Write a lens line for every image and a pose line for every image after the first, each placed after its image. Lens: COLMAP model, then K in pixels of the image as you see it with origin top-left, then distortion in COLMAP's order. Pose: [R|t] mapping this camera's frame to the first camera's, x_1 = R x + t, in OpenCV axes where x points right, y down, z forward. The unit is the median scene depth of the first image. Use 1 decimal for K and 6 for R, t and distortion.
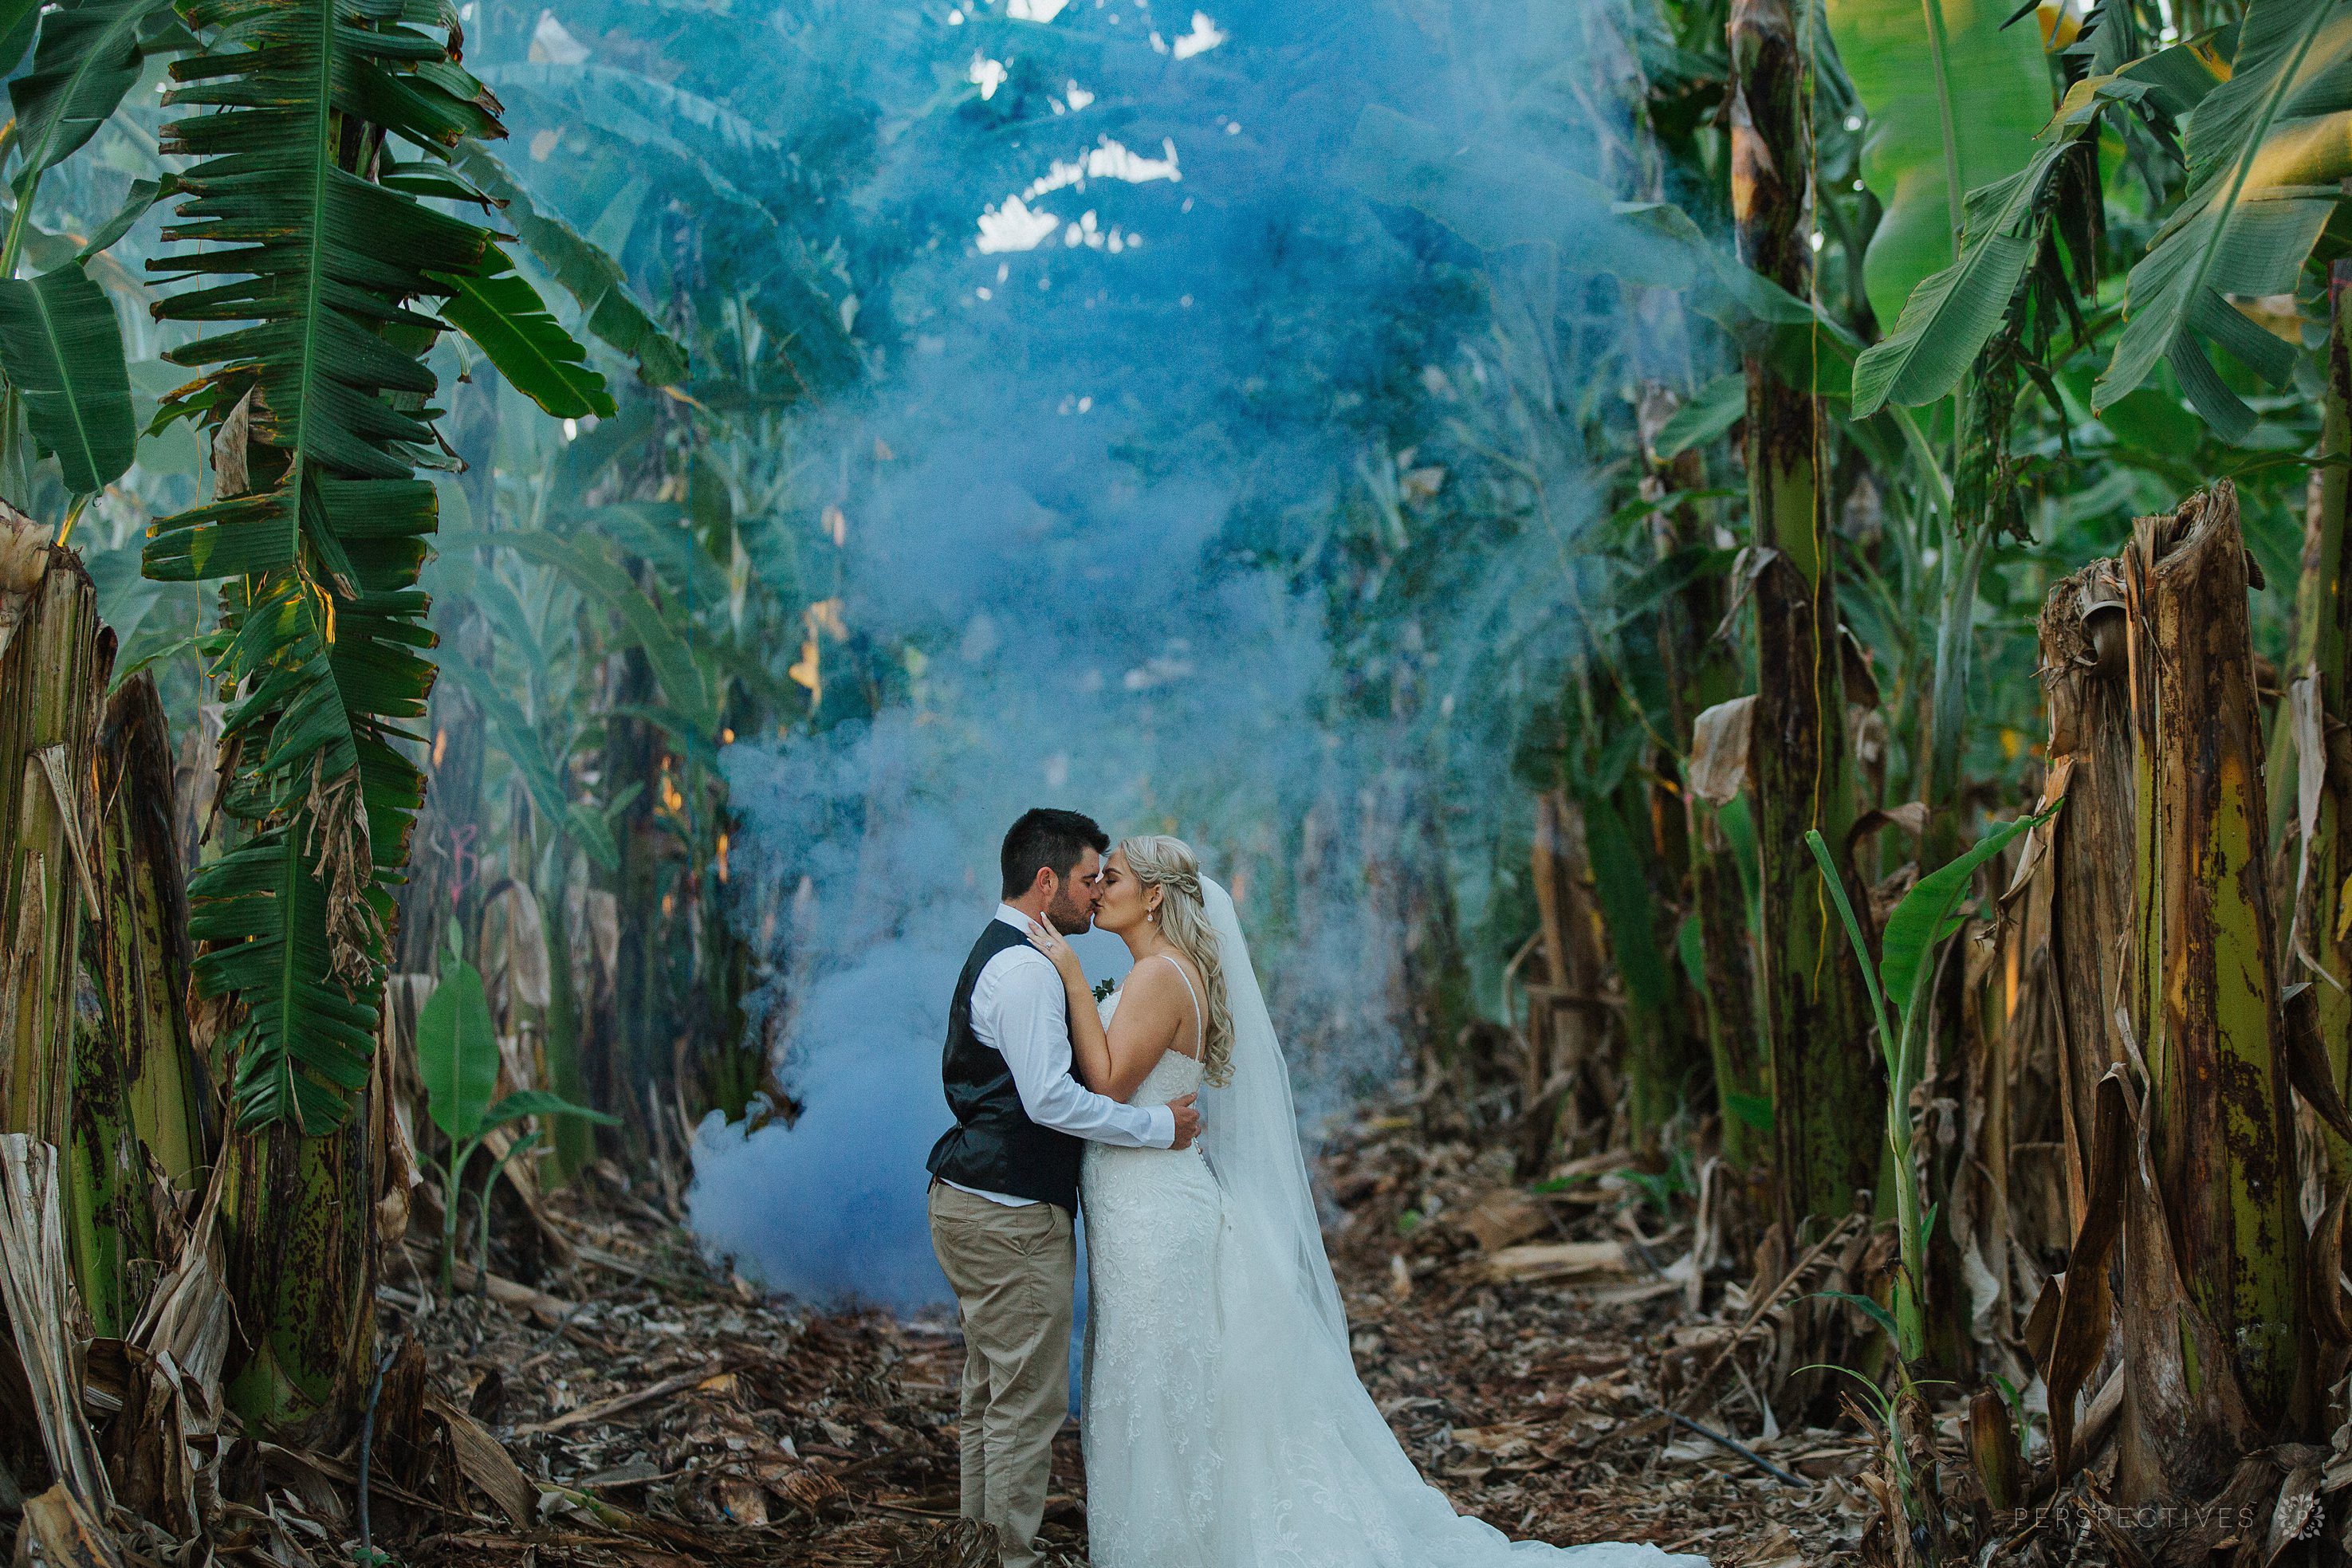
lens RADIAL K [[6582.8, 0, 1174.5], [0, 6582.8, 784.0], [0, 0, 1]] dist [-0.131558, 0.000000]
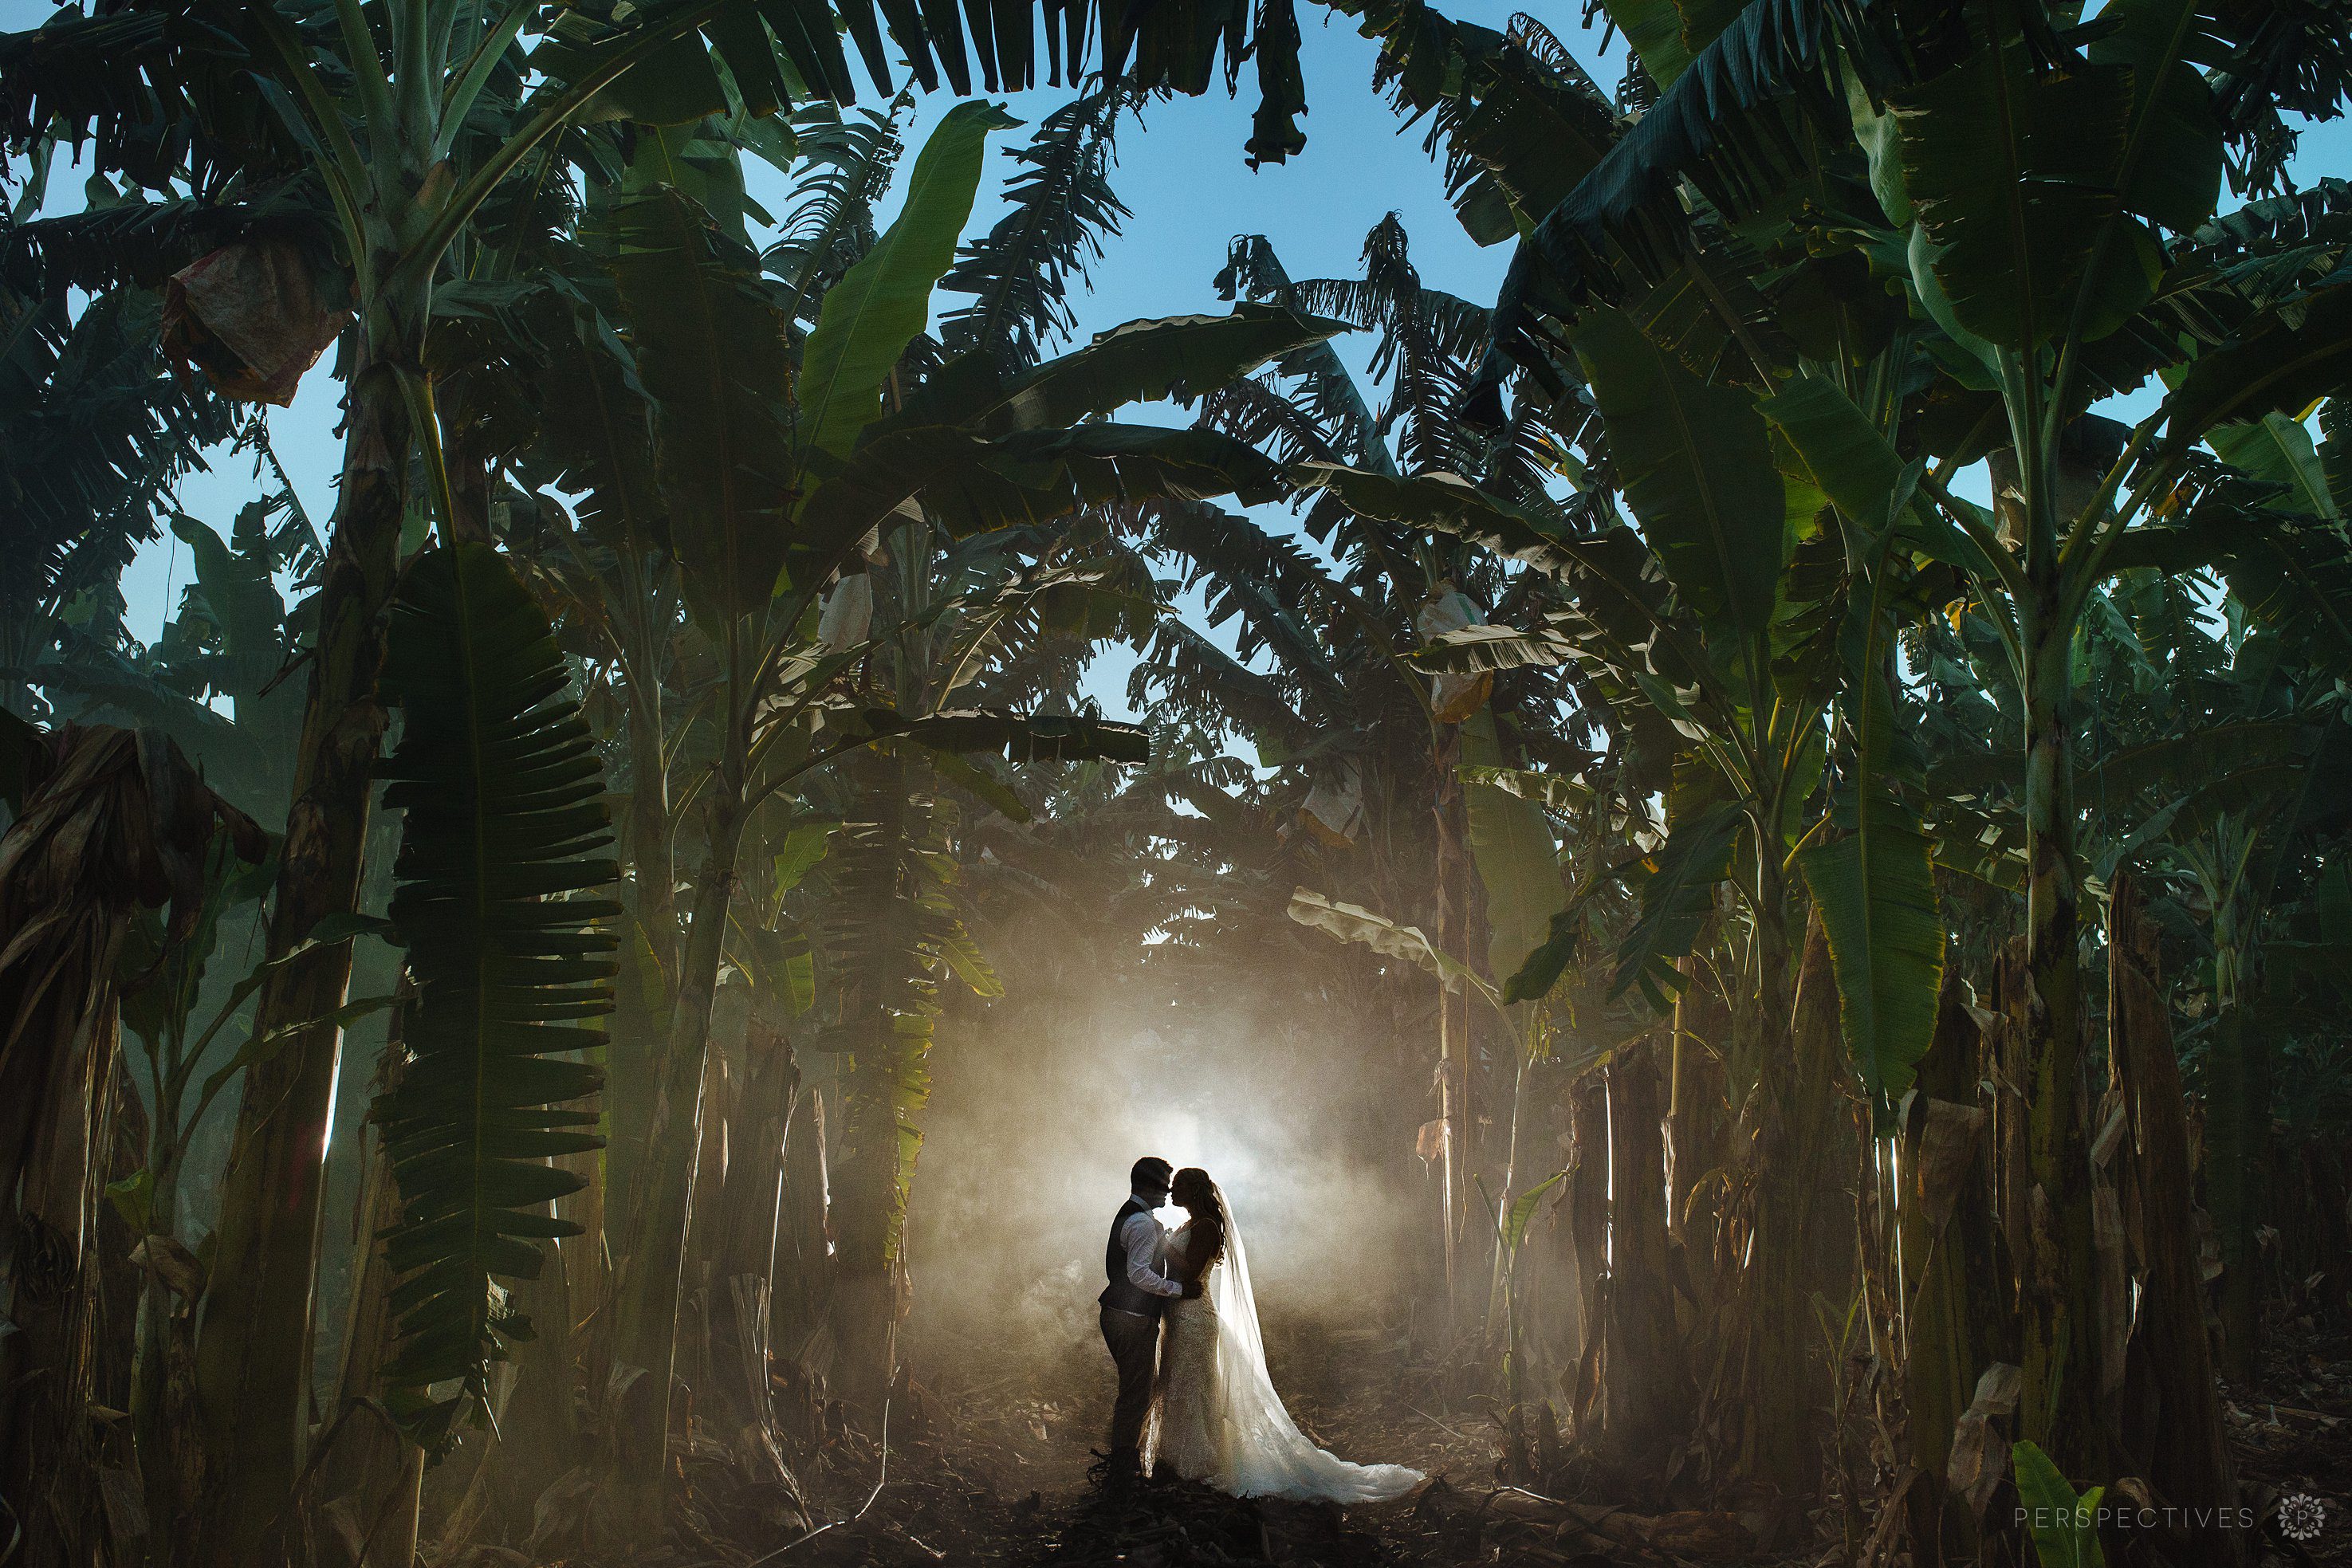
lens RADIAL K [[2377.0, 0, 1175.1], [0, 2377.0, 794.5], [0, 0, 1]] dist [-0.001784, 0.000000]
pose [[0.999421, 0.029643, -0.016682, -0.004933], [-0.031761, 0.988810, -0.145762, 0.000128], [0.012175, 0.146207, 0.989179, 0.065869]]
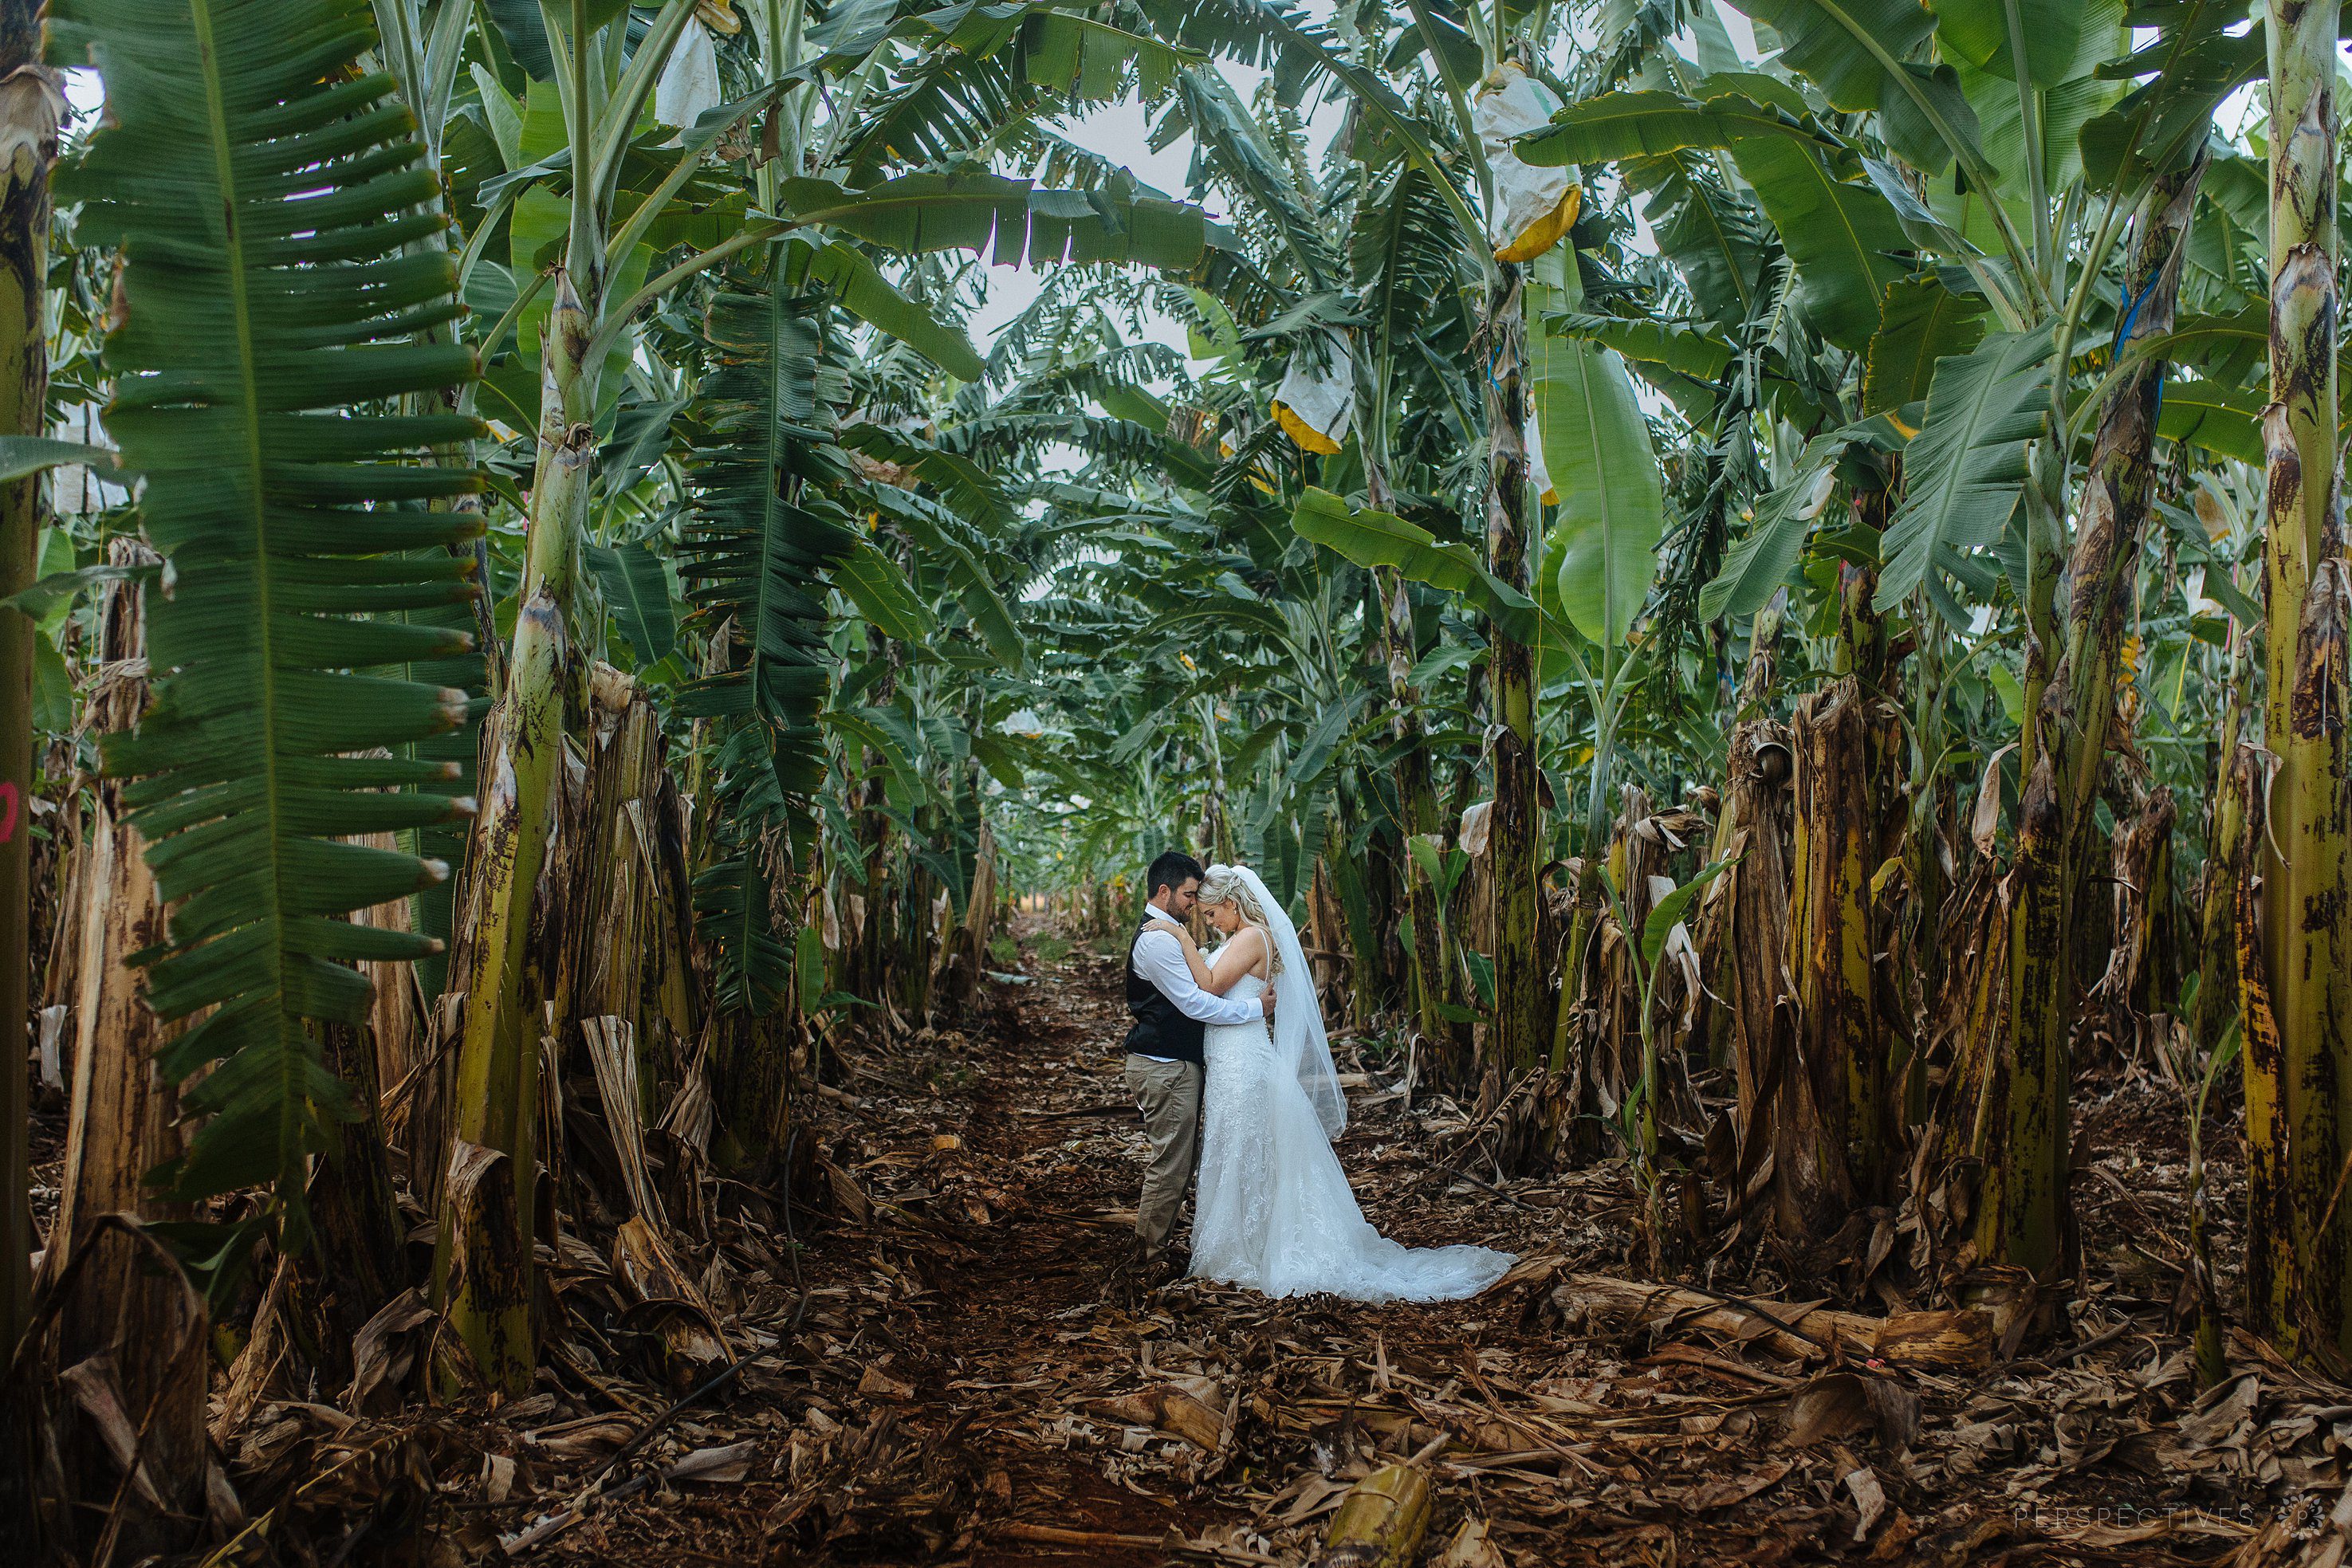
lens RADIAL K [[2923.1, 0, 1208.4], [0, 2923.1, 968.1], [0, 0, 1]] dist [-0.030996, 0.000000]
pose [[0.998767, 0.016662, 0.046761, -0.038521], [-0.018425, 0.999126, 0.037529, 0.005585], [-0.046094, -0.038344, 0.998201, 0.148060]]
